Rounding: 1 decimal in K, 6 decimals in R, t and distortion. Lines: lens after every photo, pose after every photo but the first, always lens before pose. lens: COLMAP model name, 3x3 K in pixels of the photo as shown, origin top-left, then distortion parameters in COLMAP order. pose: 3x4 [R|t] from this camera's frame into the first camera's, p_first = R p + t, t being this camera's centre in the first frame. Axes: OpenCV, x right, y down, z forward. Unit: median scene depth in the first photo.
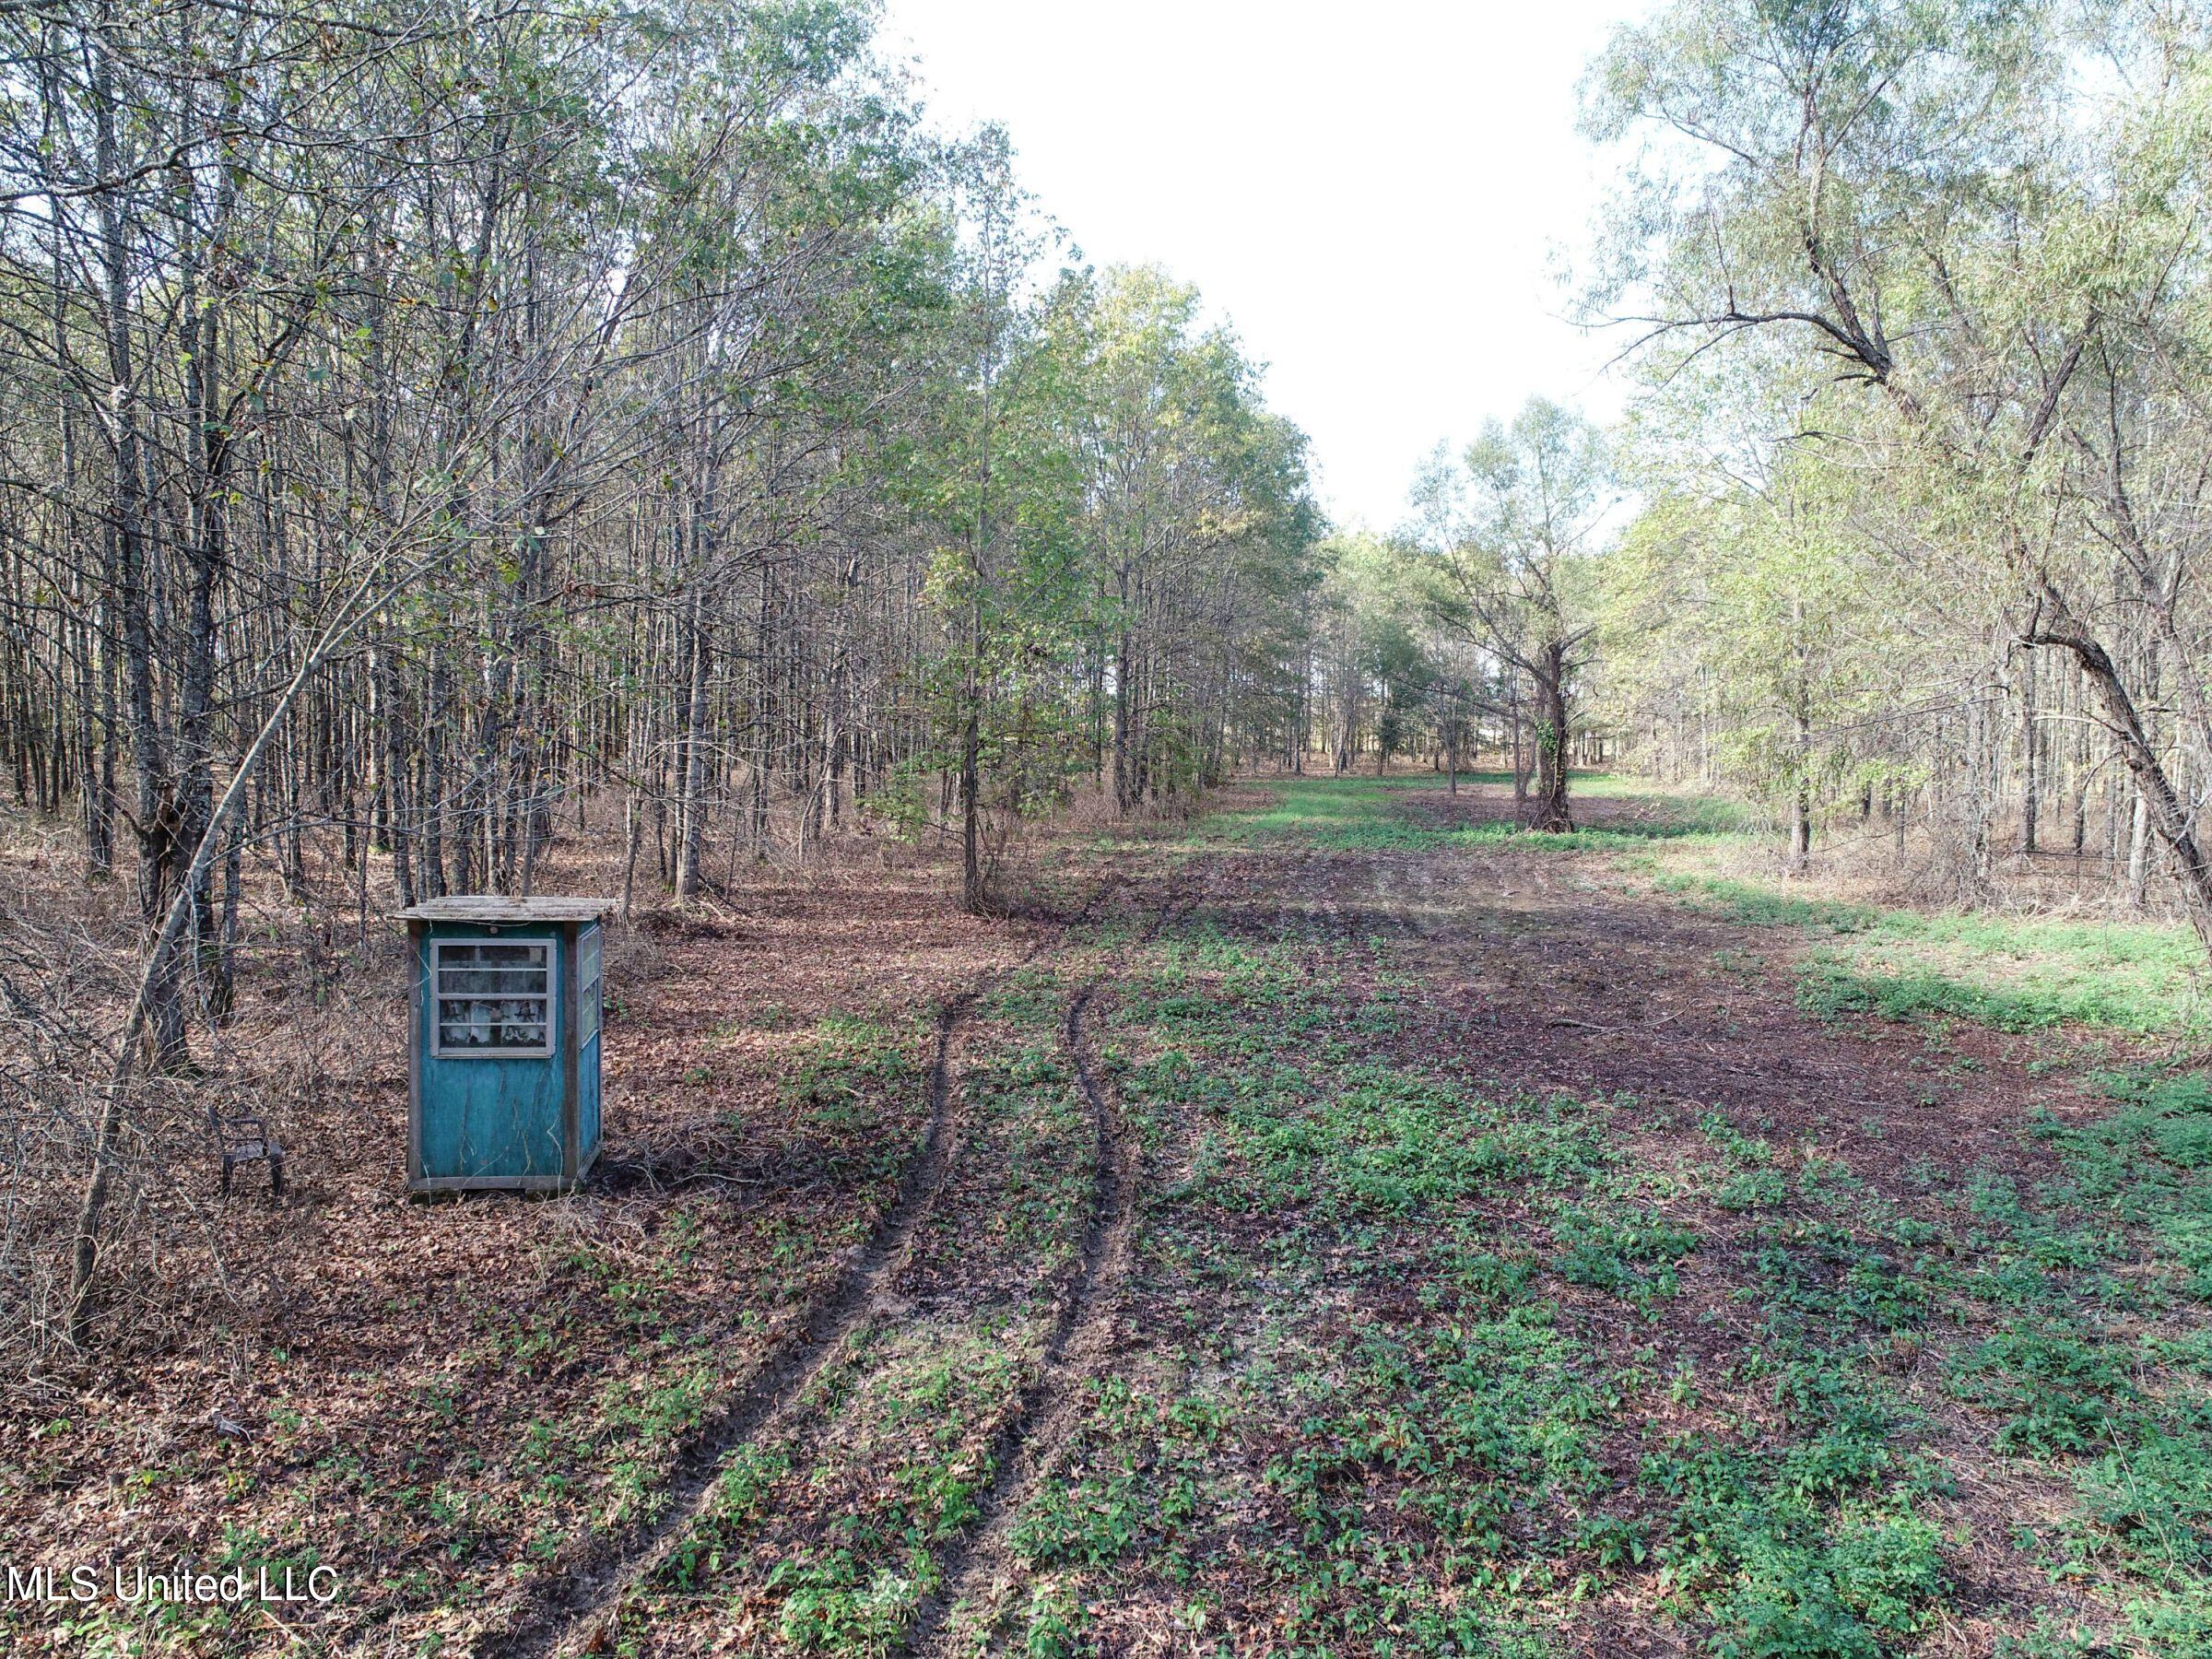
lens RADIAL K [[1679.5, 0, 1113.7], [0, 1679.5, 829.7], [0, 0, 1]] dist [-0.008981, -0.004174]
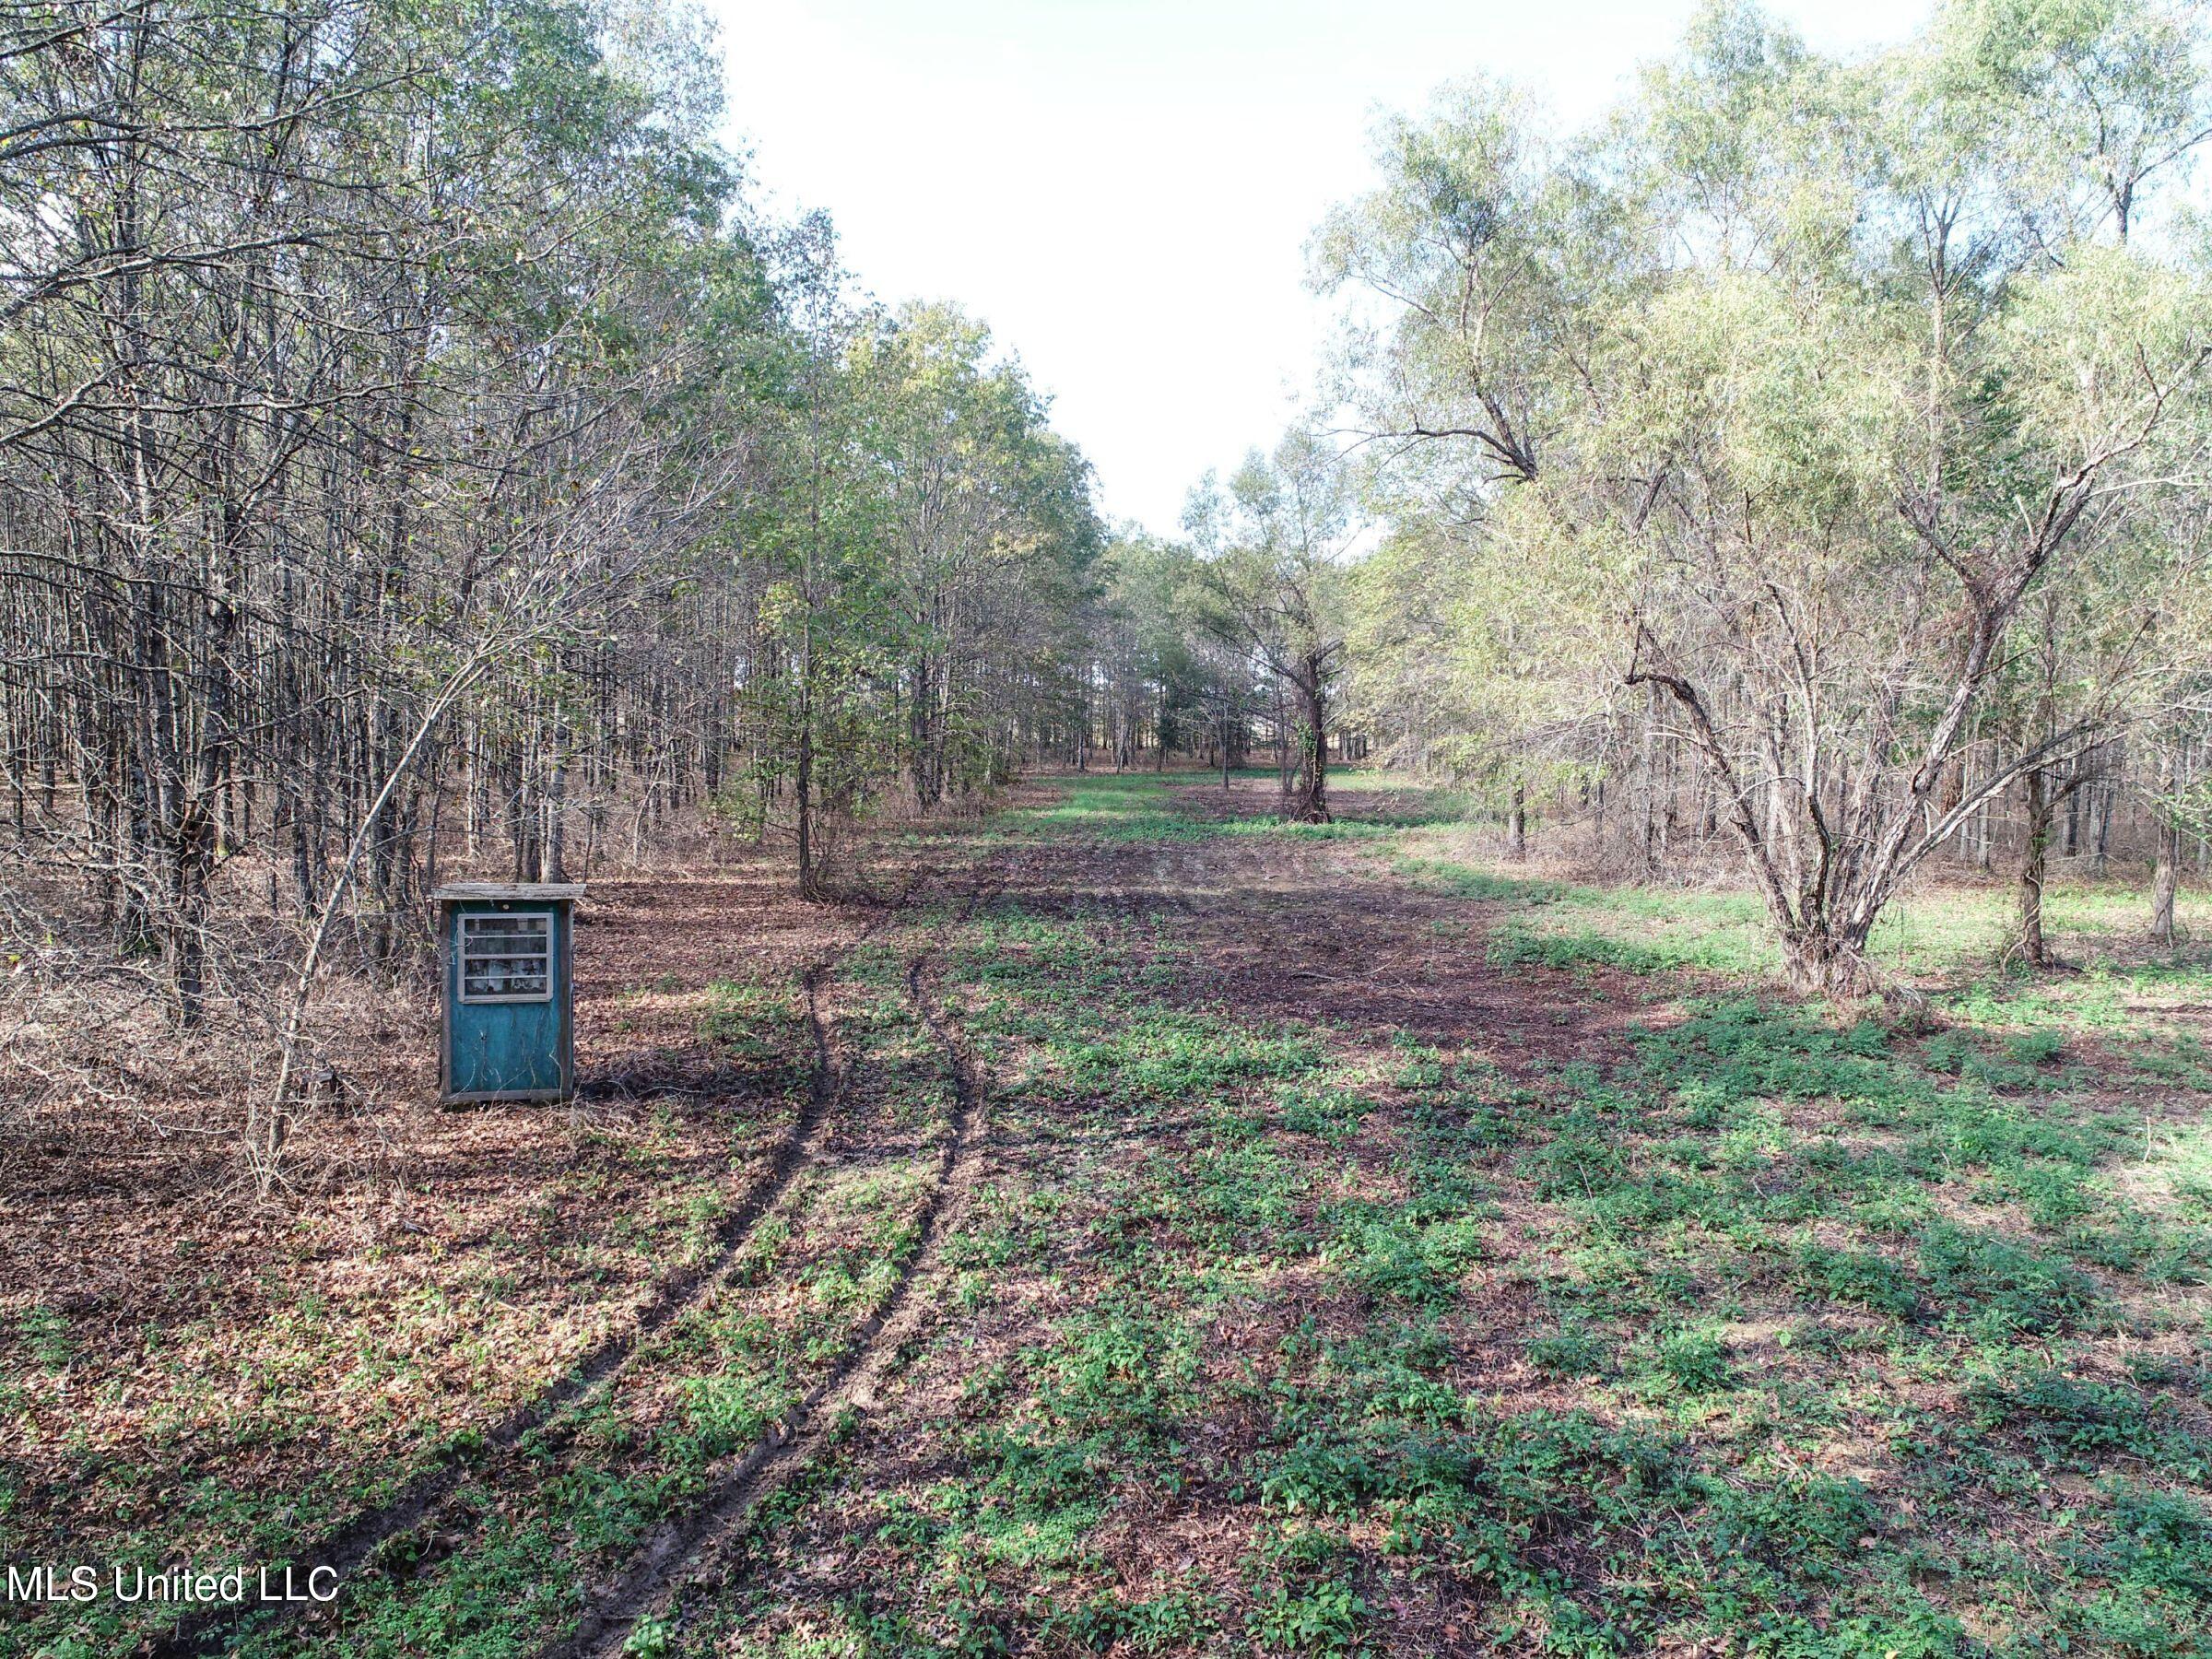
lens RADIAL K [[1671.2, 0, 1106.0], [0, 1671.2, 829.5], [0, 0, 1]] dist [-0.009369, -0.006021]
pose [[0.992143, -0.011567, 0.124573, -0.039486], [0.011156, 0.999930, 0.004003, -0.001536], [-0.124611, -0.002581, 0.992202, -0.261866]]
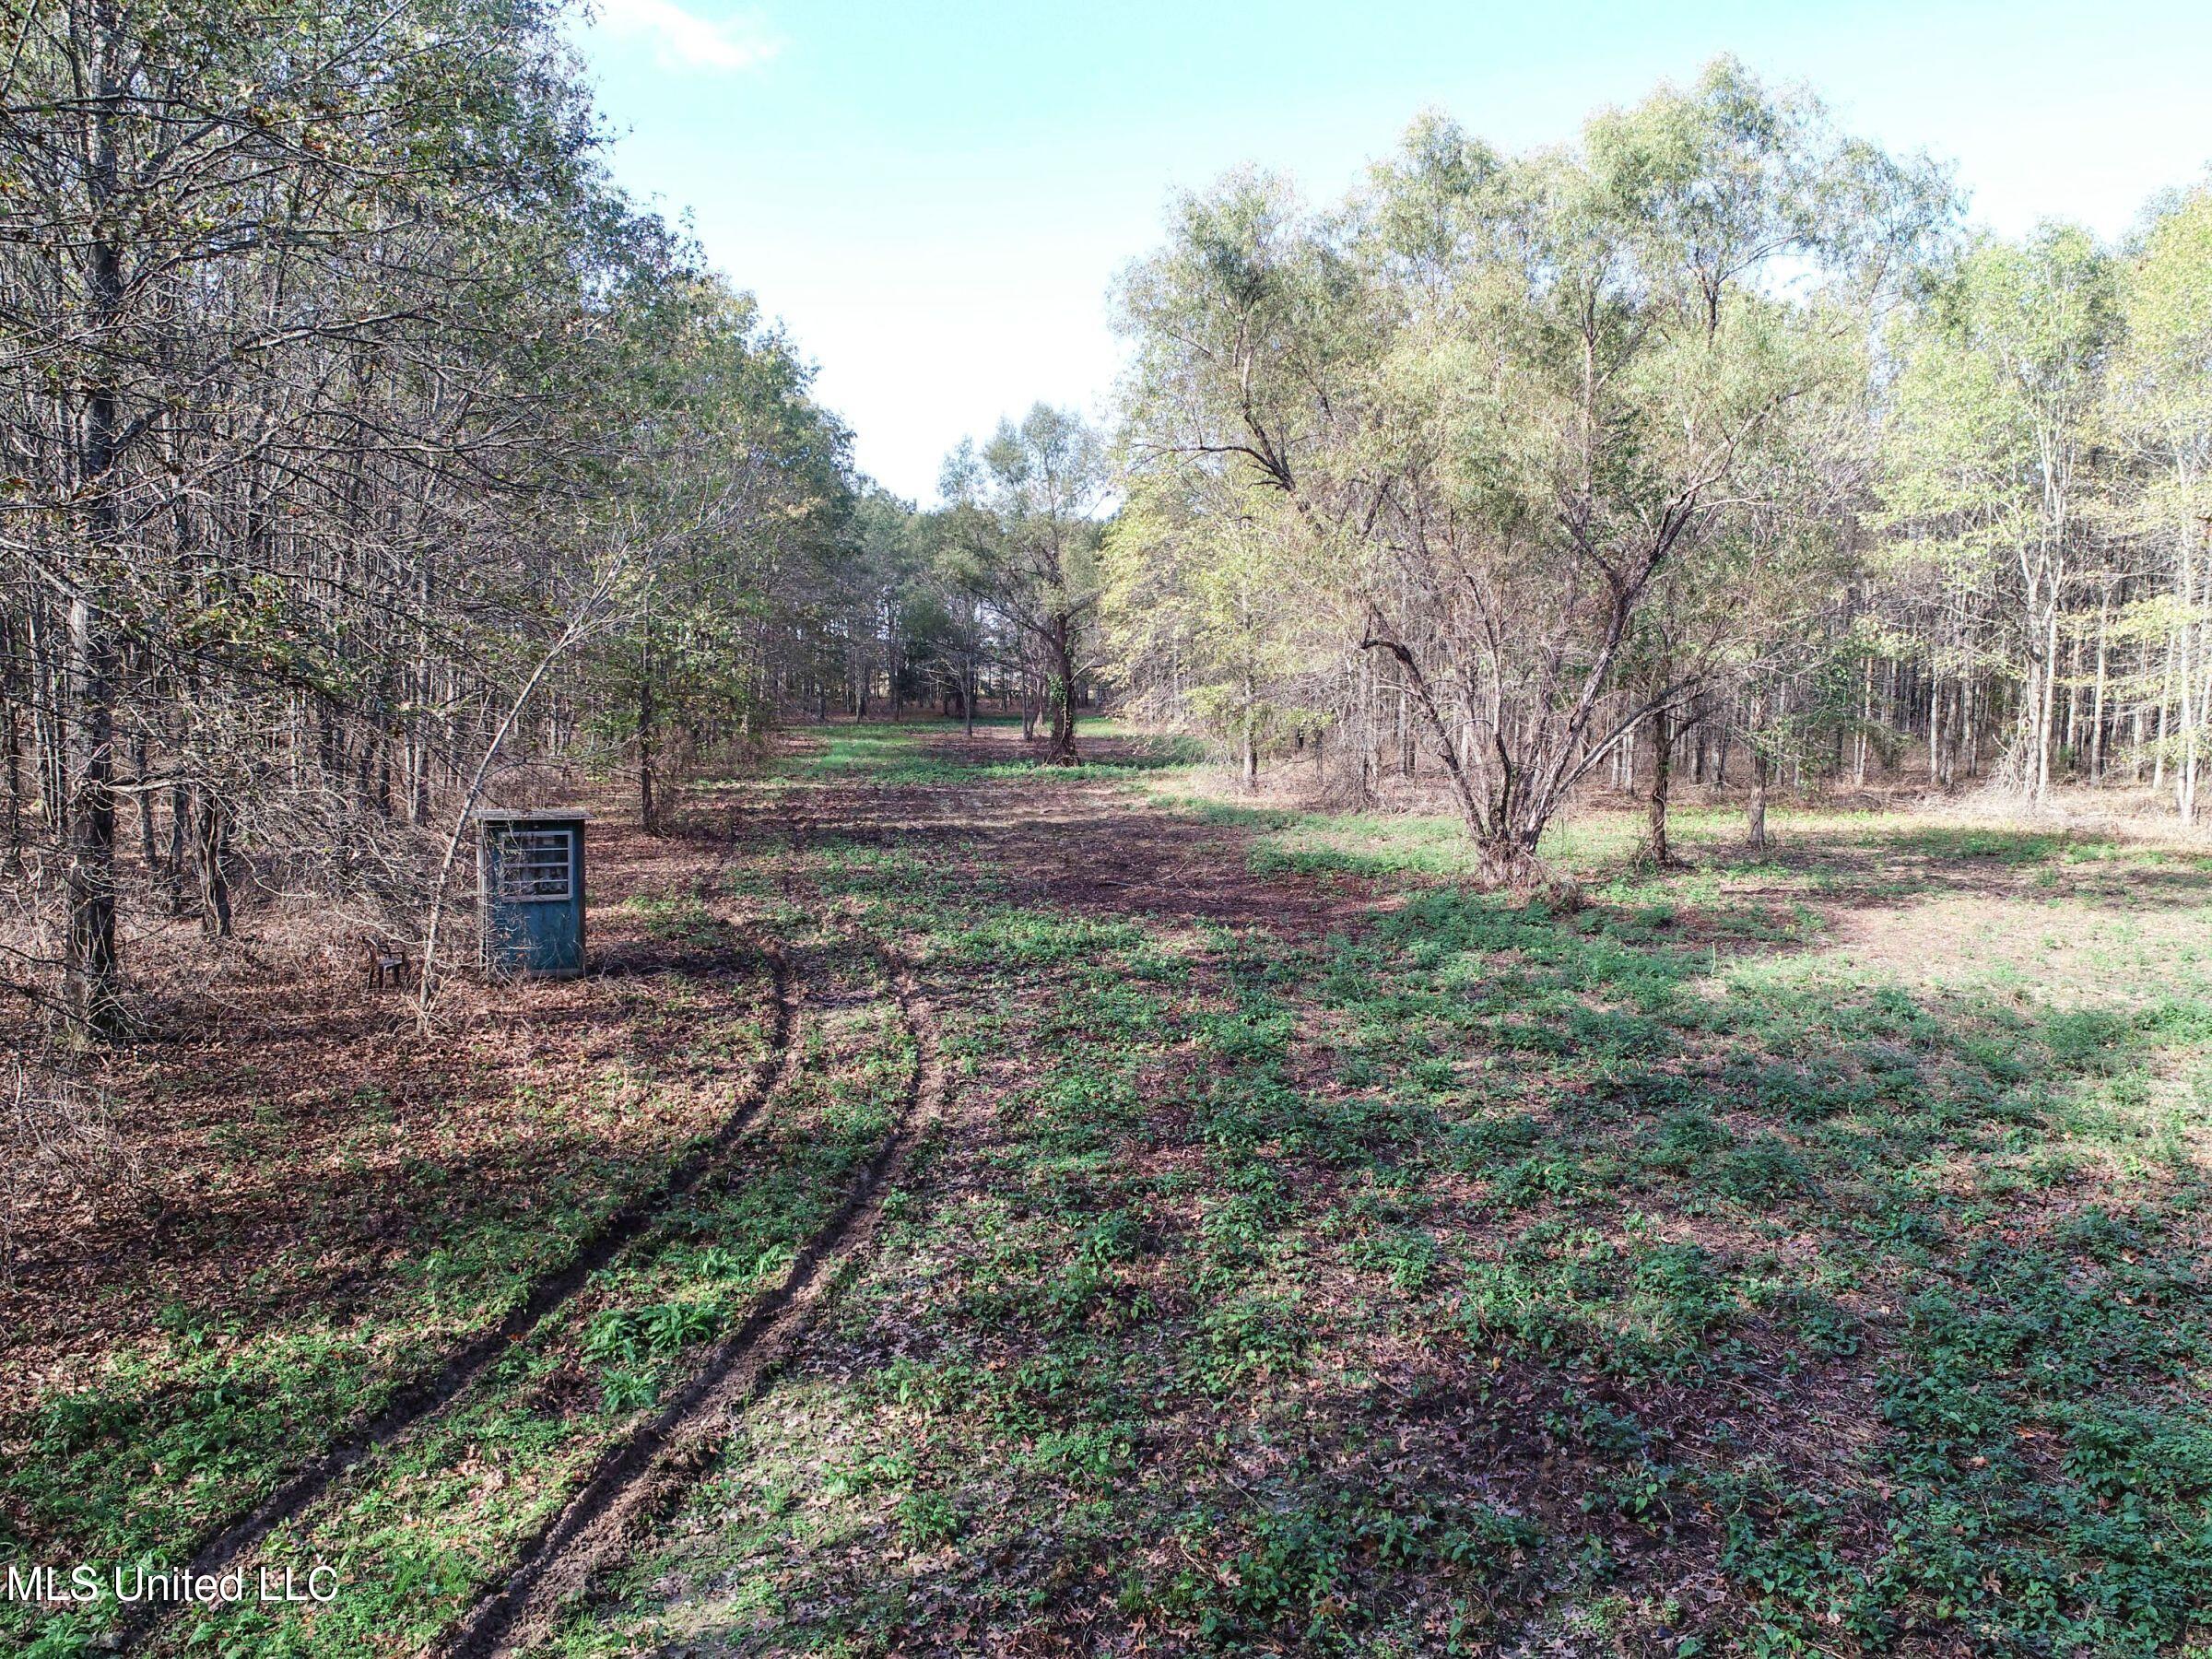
lens RADIAL K [[1671.2, 0, 1106.0], [0, 1671.2, 829.5], [0, 0, 1]] dist [-0.009369, -0.006021]
pose [[0.955442, -0.032549, 0.293379, -0.211896], [0.022530, 0.999044, 0.037463, 0.007966], [-0.294318, -0.029184, 0.955262, -0.547157]]
